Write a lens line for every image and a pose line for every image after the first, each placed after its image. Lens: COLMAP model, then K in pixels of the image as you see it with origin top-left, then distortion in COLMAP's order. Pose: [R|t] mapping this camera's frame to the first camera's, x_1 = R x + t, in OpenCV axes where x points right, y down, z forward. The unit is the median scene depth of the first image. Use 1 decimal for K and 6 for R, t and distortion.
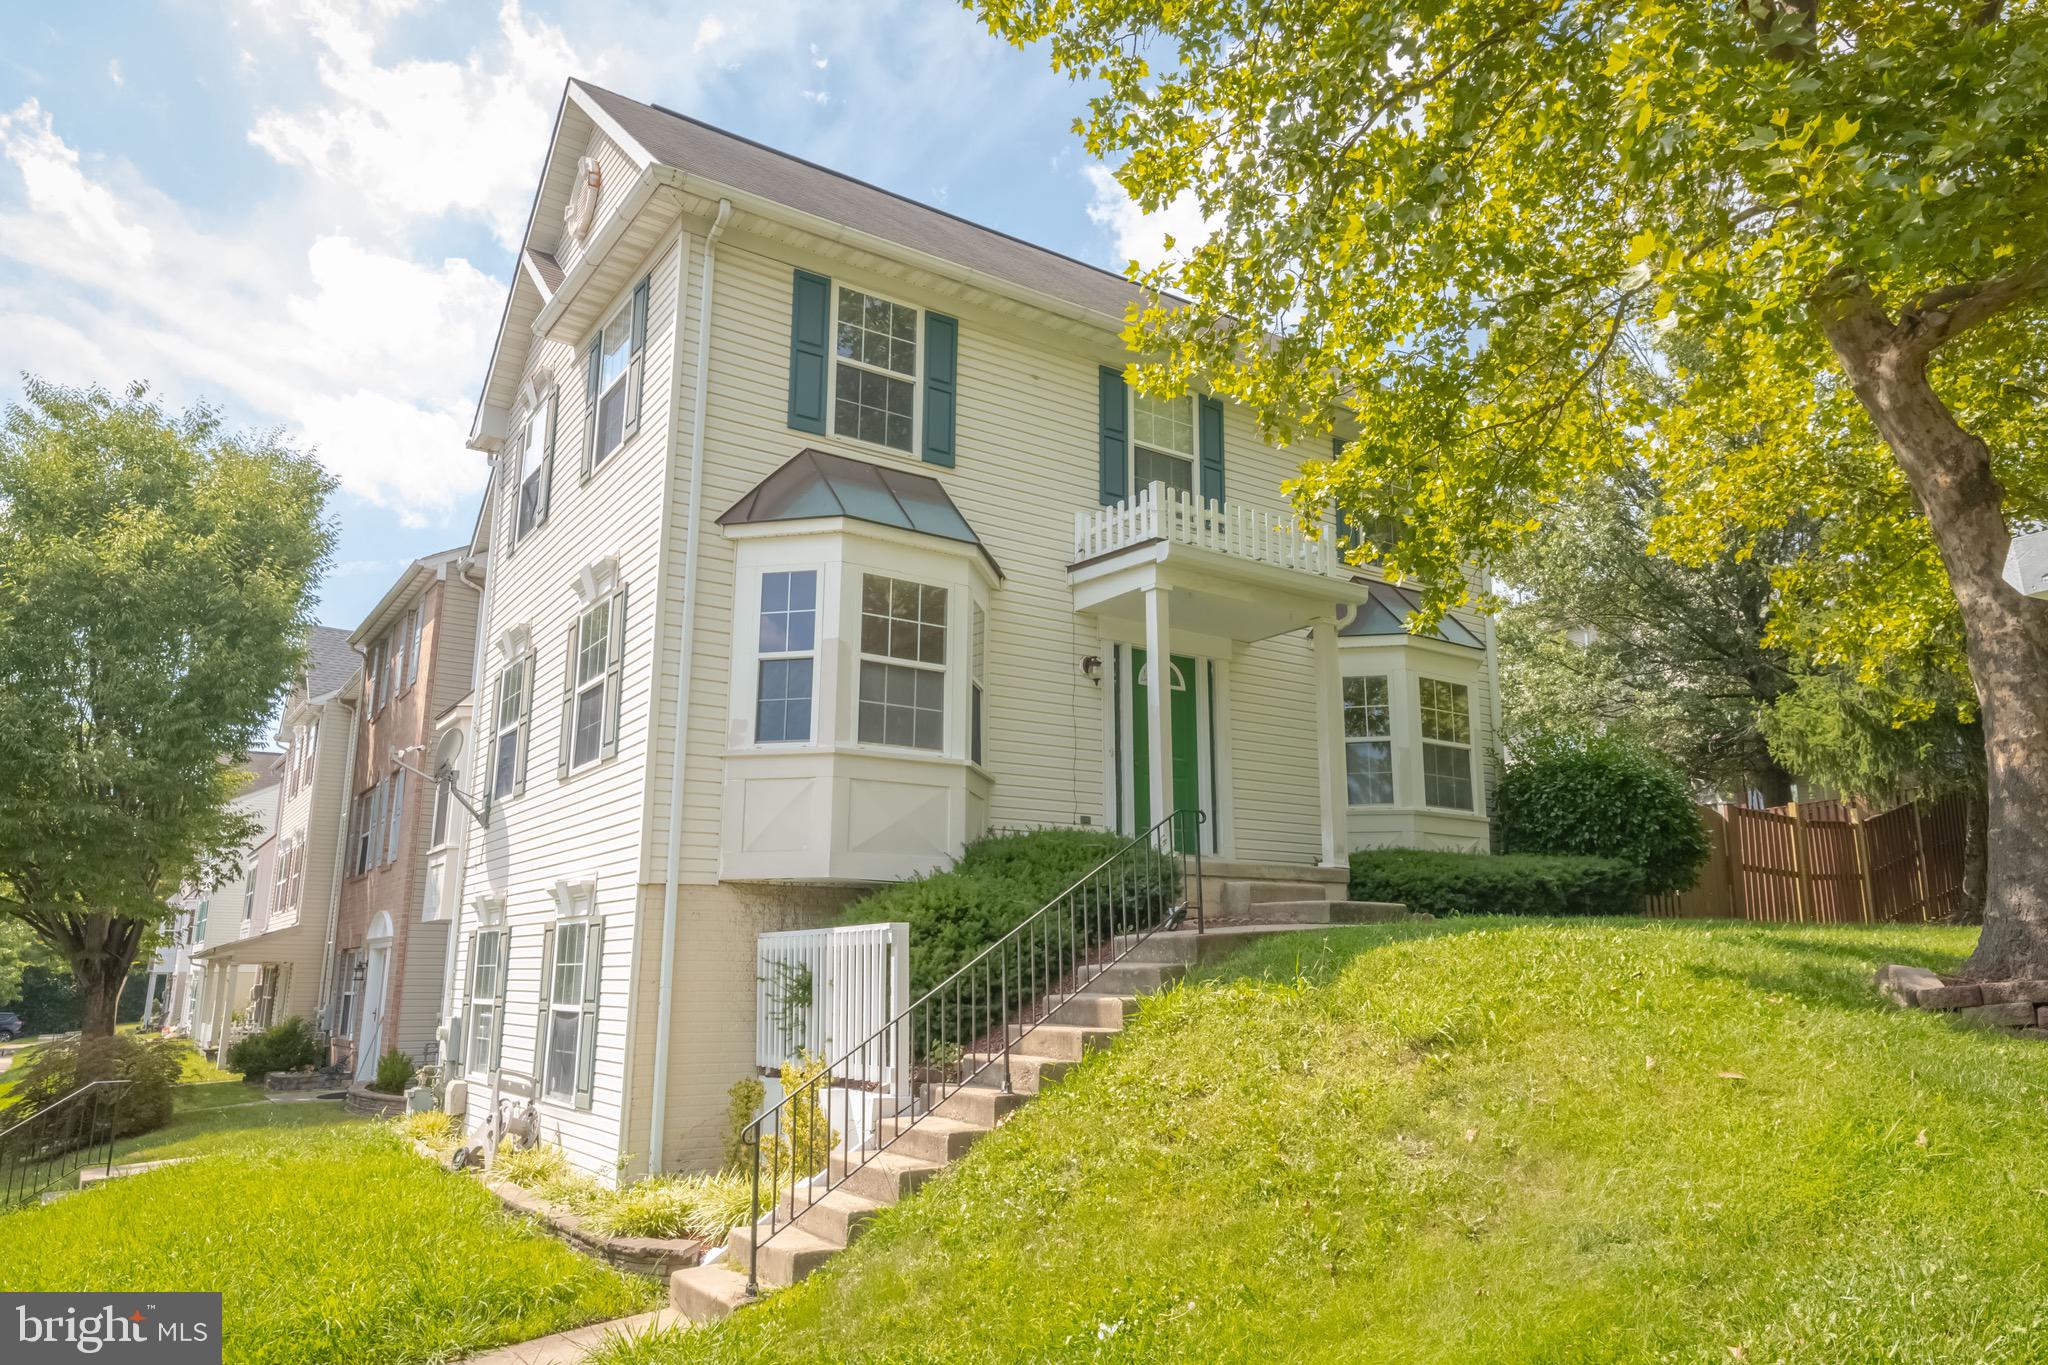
lens RADIAL K [[1369.0, 0, 1027.9], [0, 1369.0, 672.0], [0, 0, 1]] dist [0.010845, 0.012155]
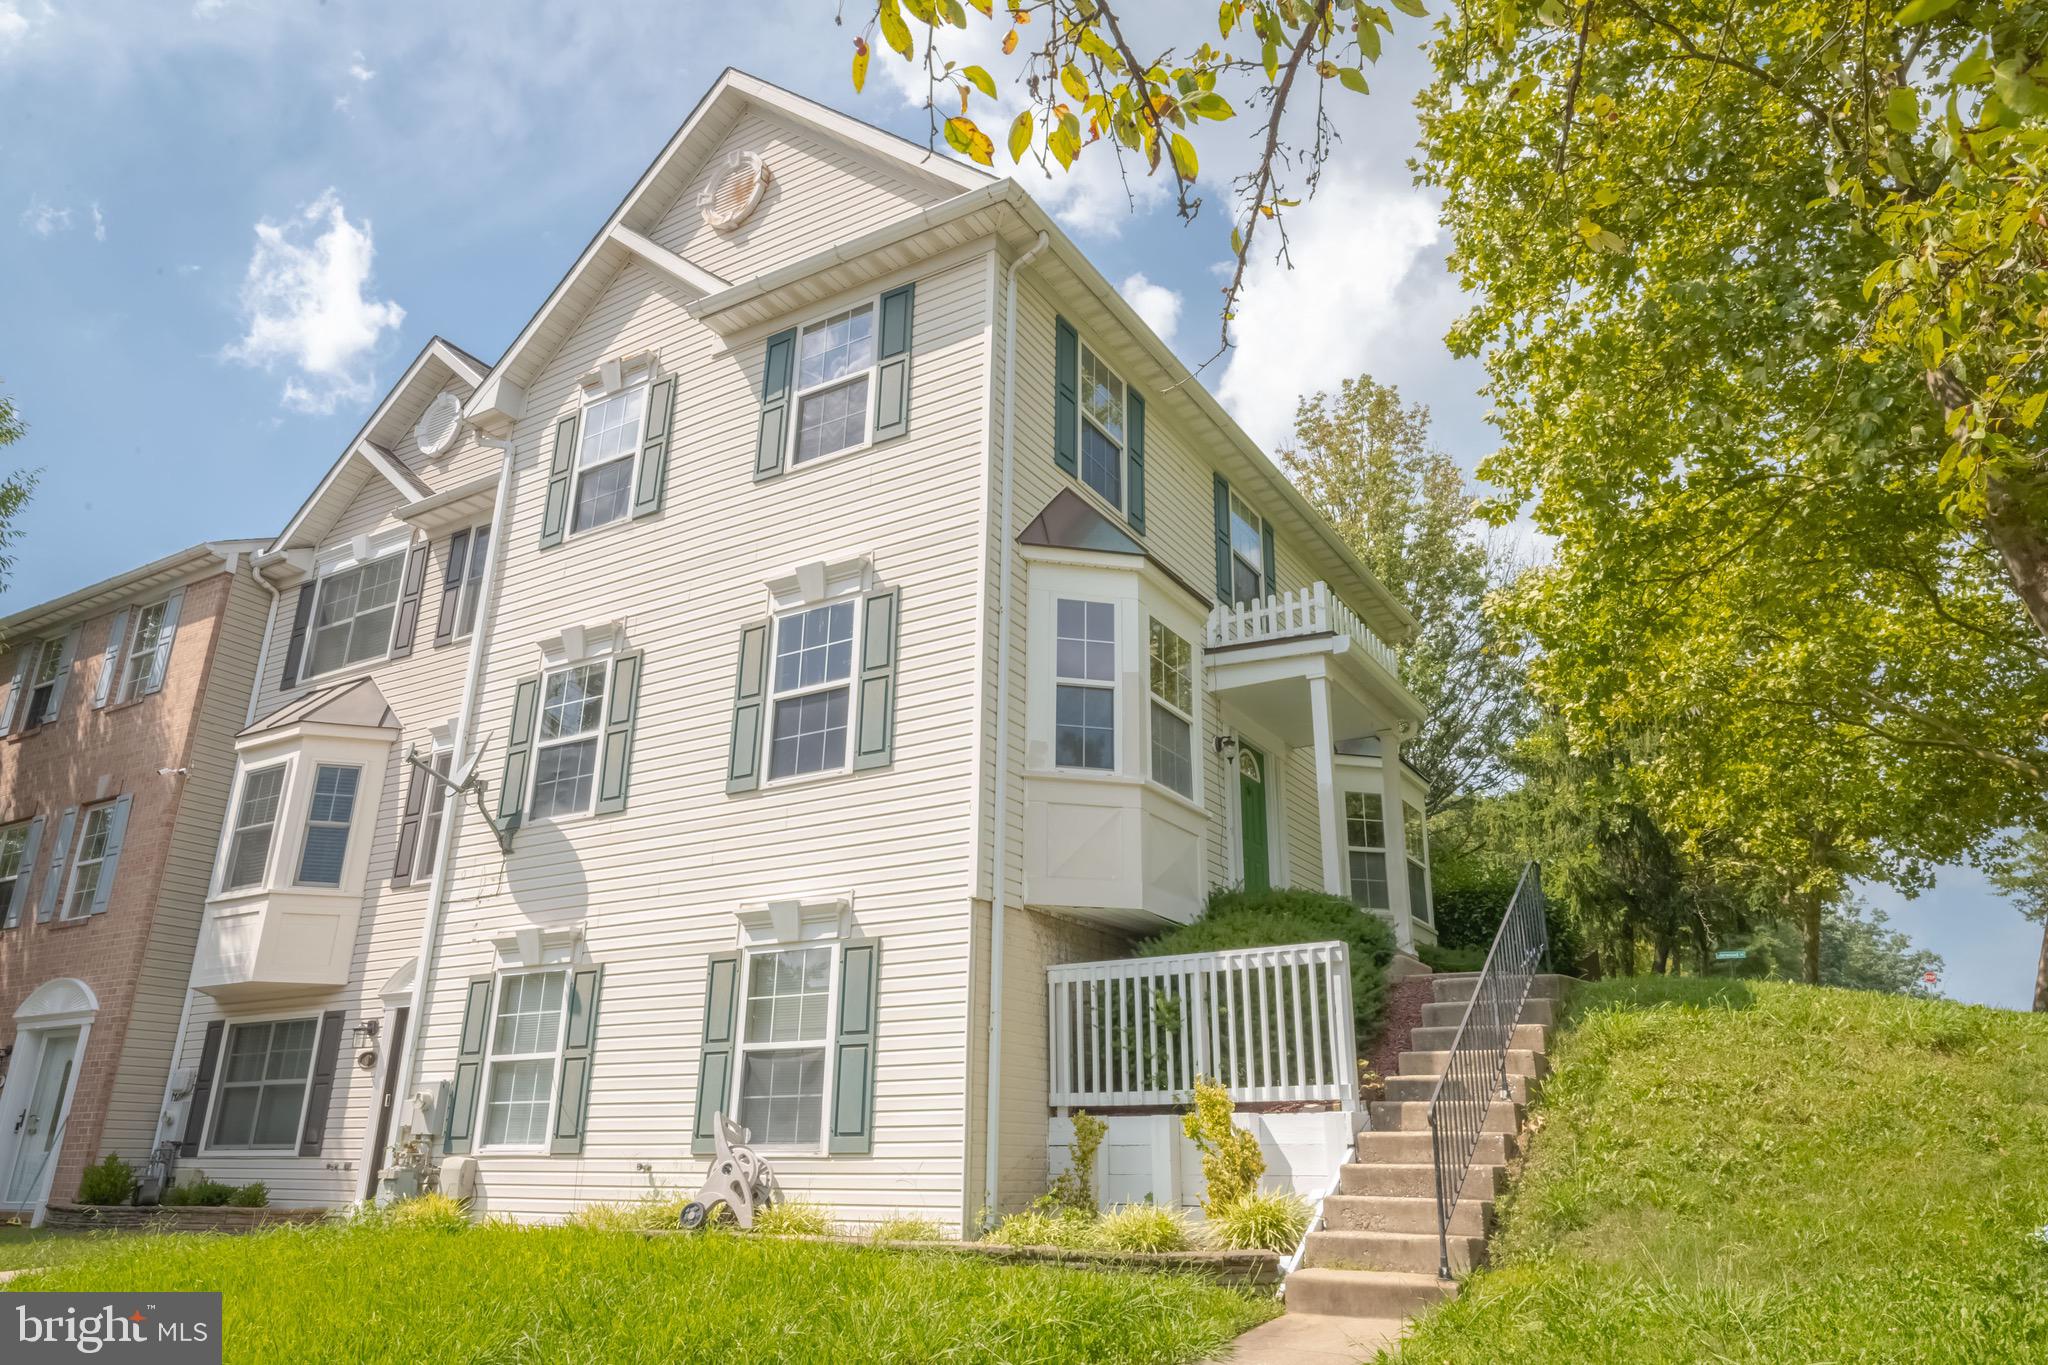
lens RADIAL K [[1369.0, 0, 1014.0], [0, 1369.0, 677.6], [0, 0, 1]] dist [0.010845, 0.012155]
pose [[0.909219, 0.145909, 0.389913, -0.593217], [-0.097807, 0.985223, -0.140606, 0.124423], [-0.404667, 0.089705, 0.910054, 0.120536]]
